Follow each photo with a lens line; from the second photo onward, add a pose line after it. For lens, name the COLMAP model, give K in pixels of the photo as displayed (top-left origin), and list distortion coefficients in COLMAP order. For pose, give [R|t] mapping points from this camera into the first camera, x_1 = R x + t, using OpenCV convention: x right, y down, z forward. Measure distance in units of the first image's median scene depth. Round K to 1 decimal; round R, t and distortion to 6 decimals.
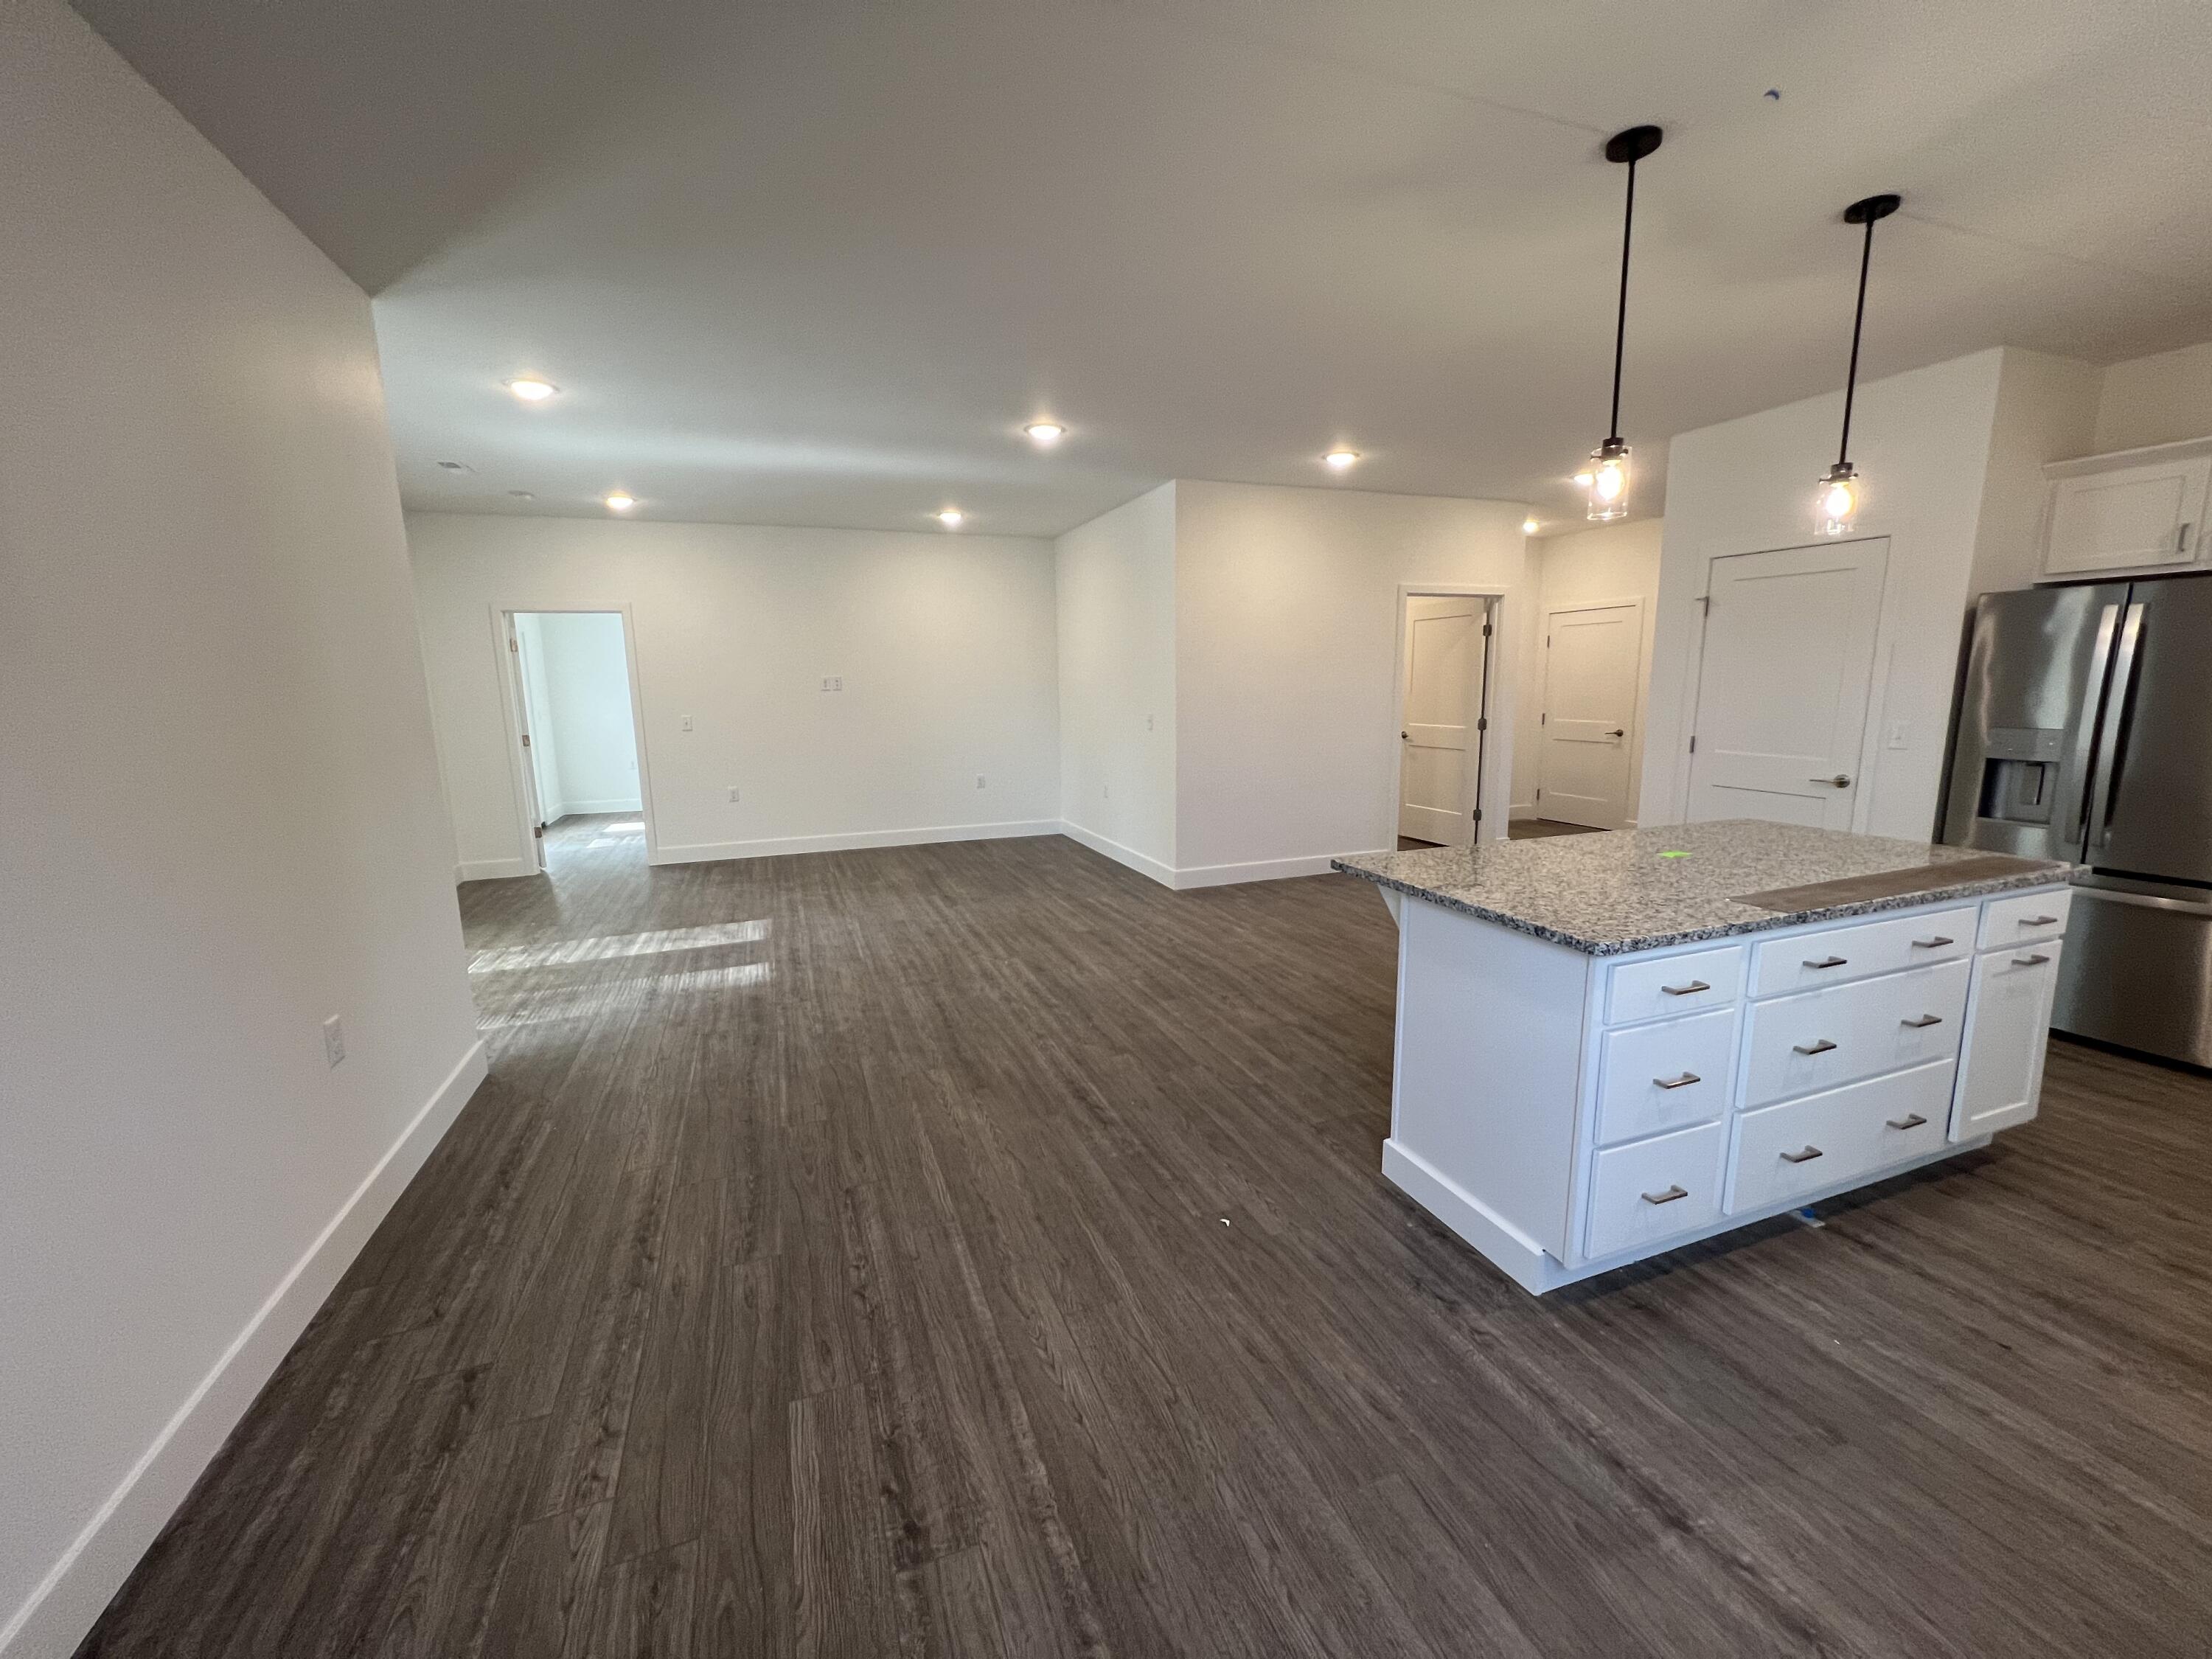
lens RADIAL K [[884.2, 0, 1105.2], [0, 884.2, 827.0], [0, 0, 1]] dist [-0.000314, 0.000096]
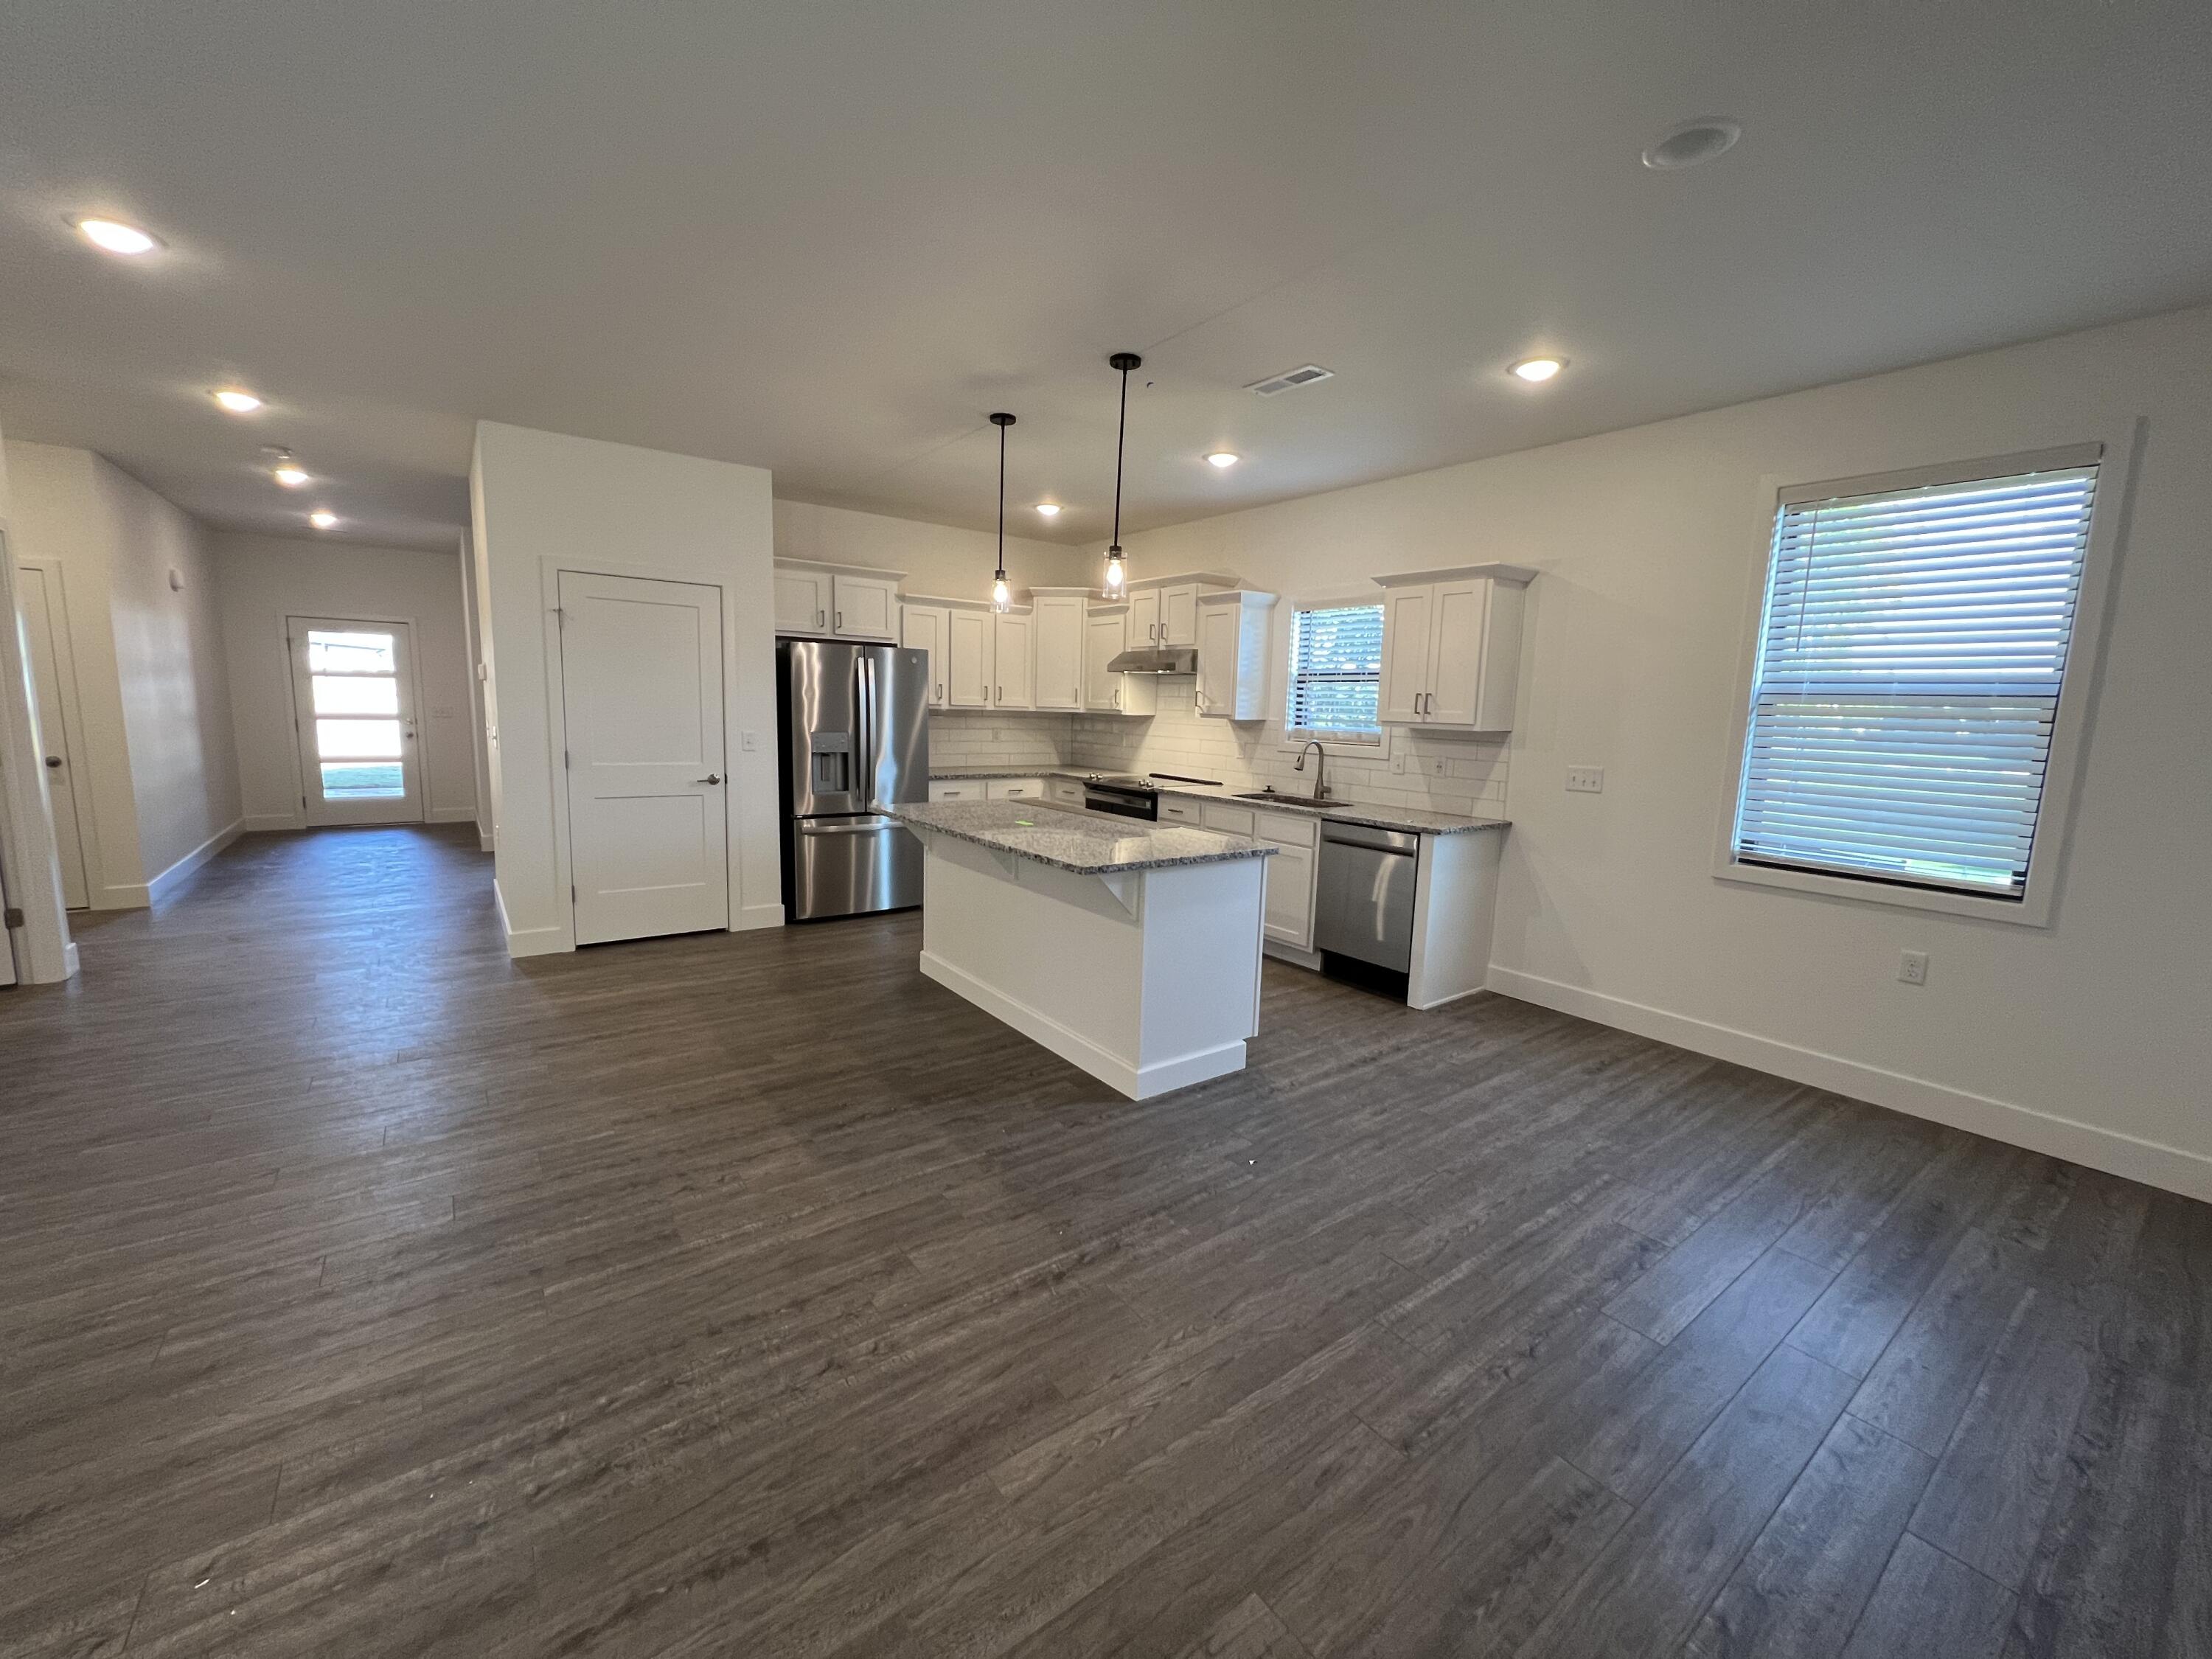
lens RADIAL K [[884.2, 0, 1104.0], [0, 884.2, 832.7], [0, 0, 1]] dist [-0.000314, 0.000096]
pose [[-0.276360, -0.133212, 0.951777, -0.816805], [0.133953, 0.975341, 0.175405, -0.201164], [-0.951673, 0.175968, -0.251701, 1.318486]]
